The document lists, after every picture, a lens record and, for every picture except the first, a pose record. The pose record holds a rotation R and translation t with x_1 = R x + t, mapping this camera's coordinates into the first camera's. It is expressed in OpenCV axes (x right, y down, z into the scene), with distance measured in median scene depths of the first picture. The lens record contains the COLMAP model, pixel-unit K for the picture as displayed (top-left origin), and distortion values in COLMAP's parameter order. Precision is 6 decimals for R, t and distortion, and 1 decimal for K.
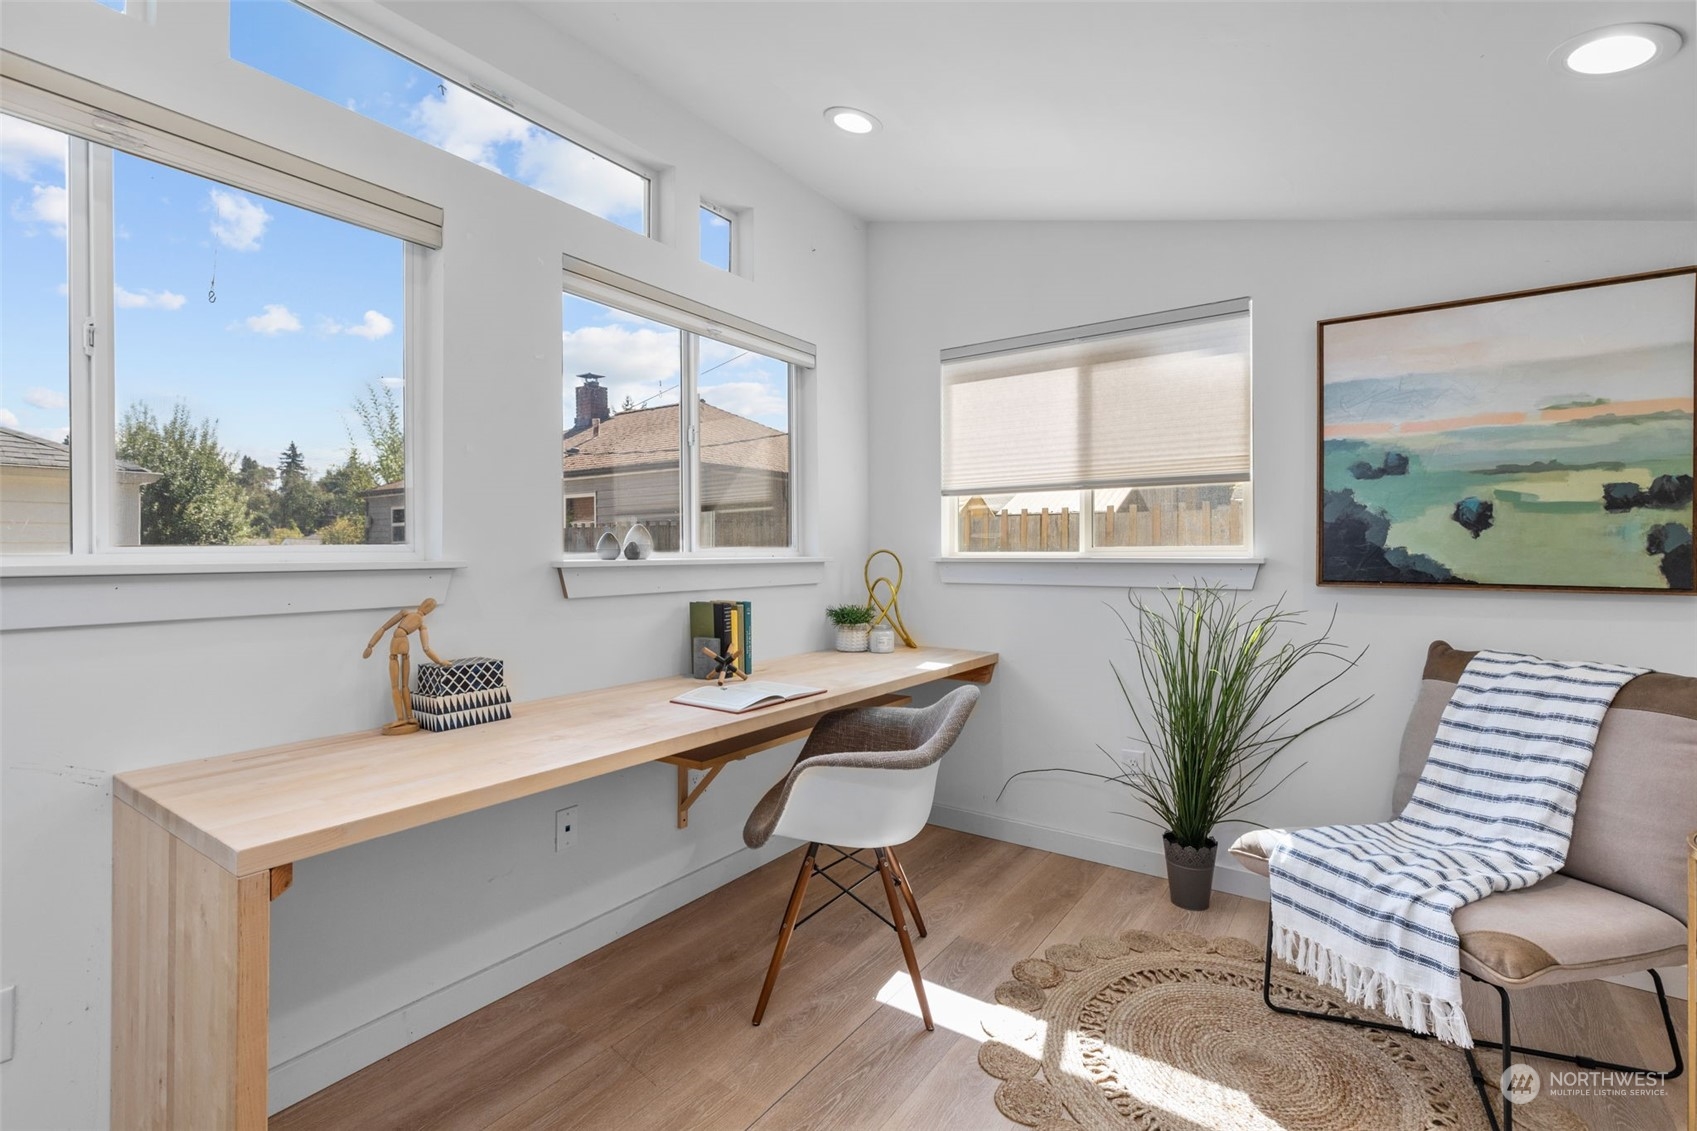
lens RADIAL K [[771.6, 0, 845.3], [0, 771.6, 560.1], [0, 0, 1]] dist [0.000178, -0.001064]
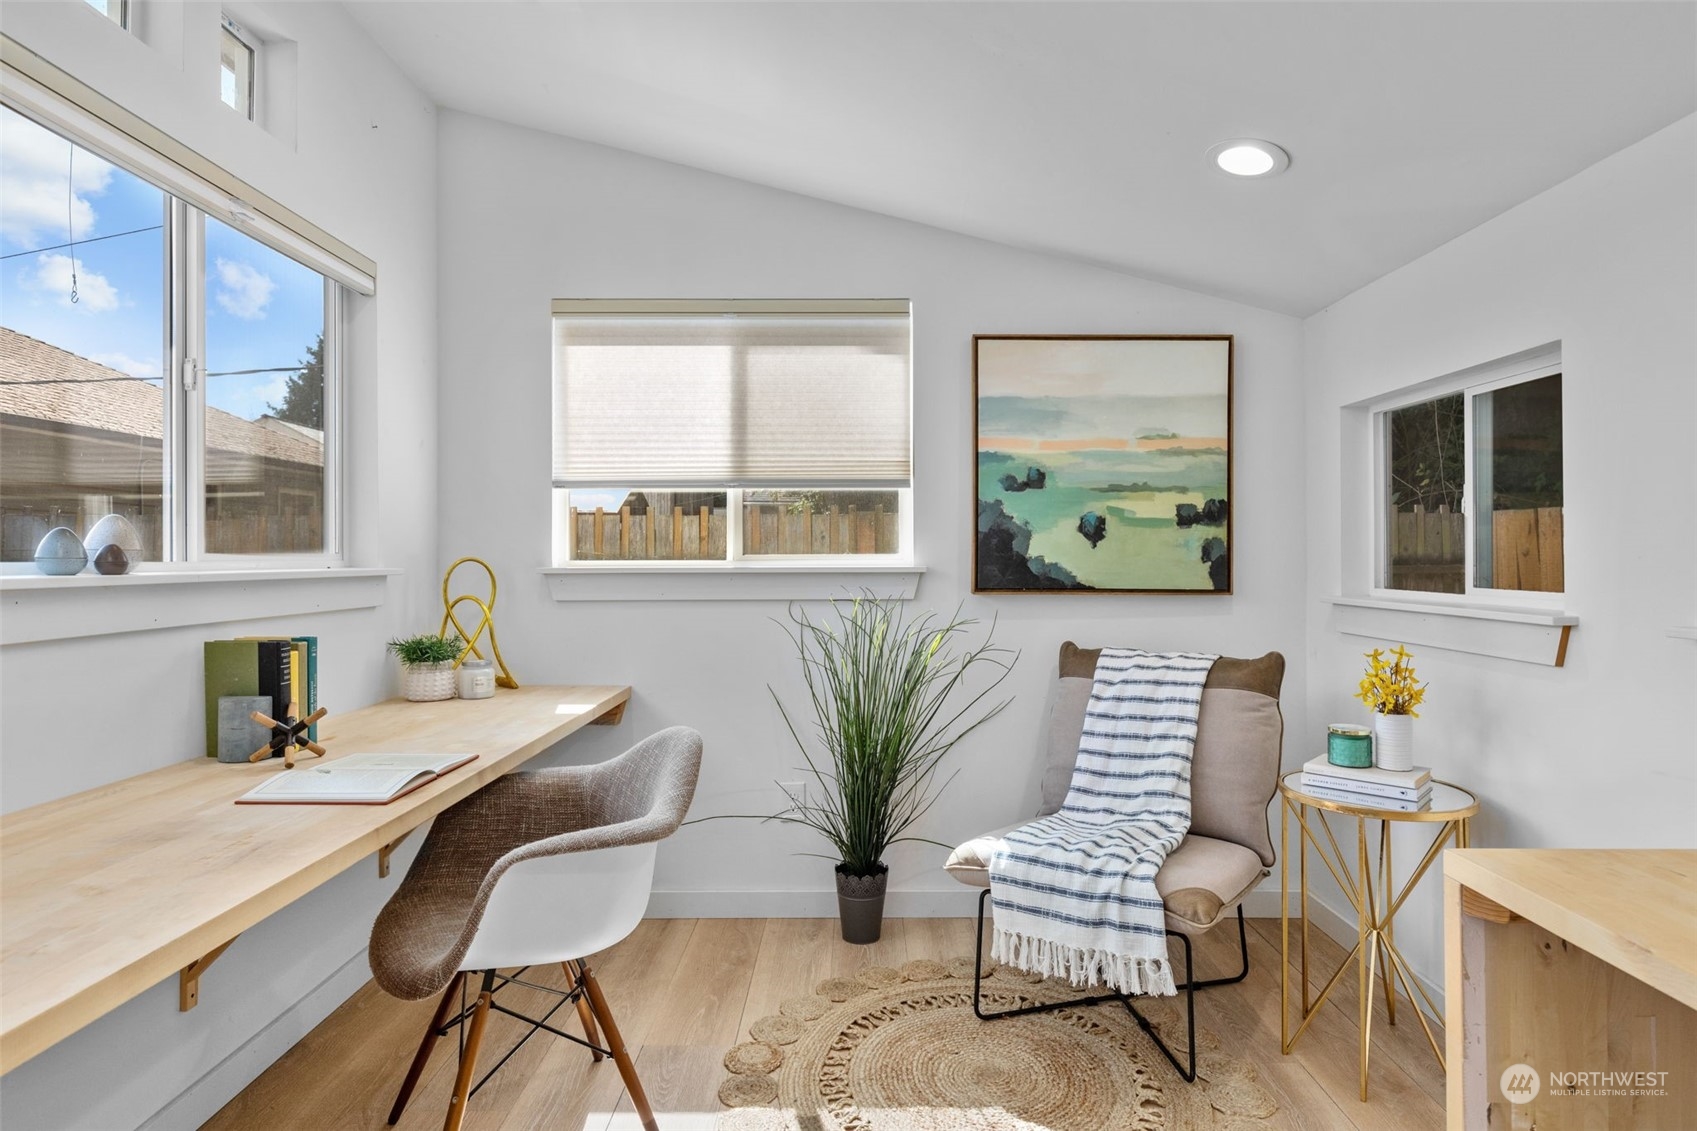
lens RADIAL K [[938.8, 0, 854.5], [0, 938.8, 559.9], [0, 0, 1]] dist [0.002835, -0.003713]
pose [[0.812115, -0.000901, 0.583497, -0.248570], [0.006225, 0.999955, -0.007120, -0.003575], [-0.583464, 0.009415, 0.812084, 0.088726]]
